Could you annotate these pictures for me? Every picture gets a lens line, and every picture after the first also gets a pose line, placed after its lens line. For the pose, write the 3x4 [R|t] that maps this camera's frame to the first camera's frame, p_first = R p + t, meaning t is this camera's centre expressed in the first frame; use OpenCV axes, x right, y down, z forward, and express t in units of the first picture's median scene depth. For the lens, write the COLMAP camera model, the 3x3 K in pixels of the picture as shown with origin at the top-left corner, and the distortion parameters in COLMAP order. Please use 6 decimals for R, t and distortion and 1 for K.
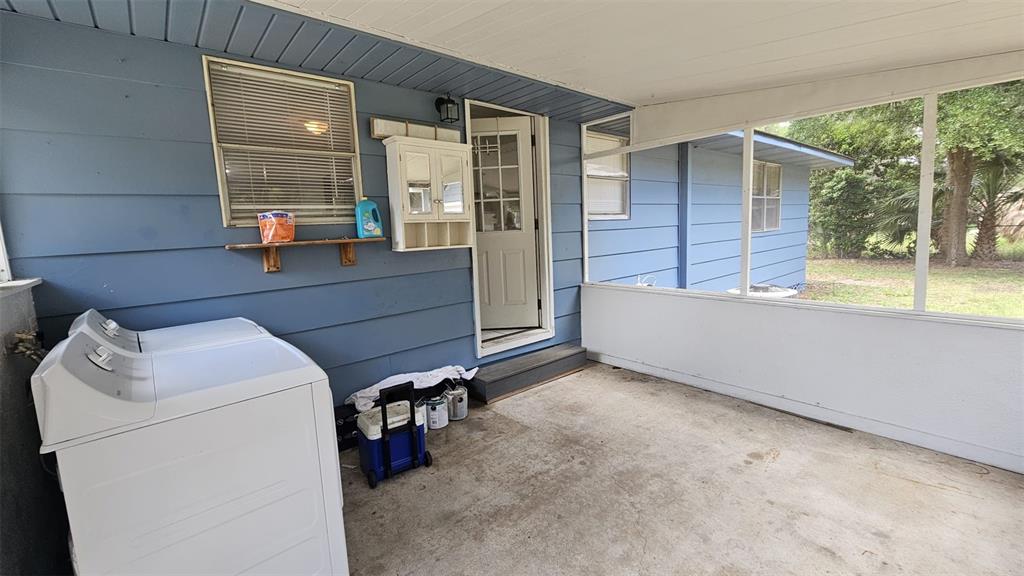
lens RADIAL K [[423.2, 0, 511.2], [0, 423.2, 288.4], [0, 0, 1]] dist [-0.000149, 0.000176]
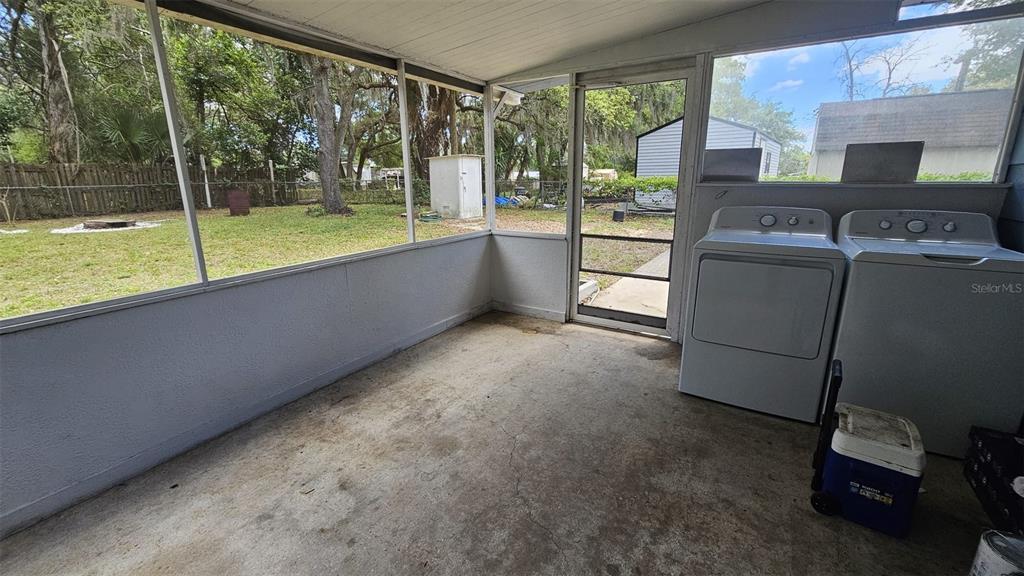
lens RADIAL K [[423.2, 0, 511.7], [0, 423.2, 284.6], [0, 0, 1]] dist [-0.000149, 0.000176]
pose [[-0.953426, 0.120320, -0.276591, 0.513679], [0.005771, 0.924102, 0.382102, -0.210446], [0.301572, 0.362709, -0.881757, 1.643019]]
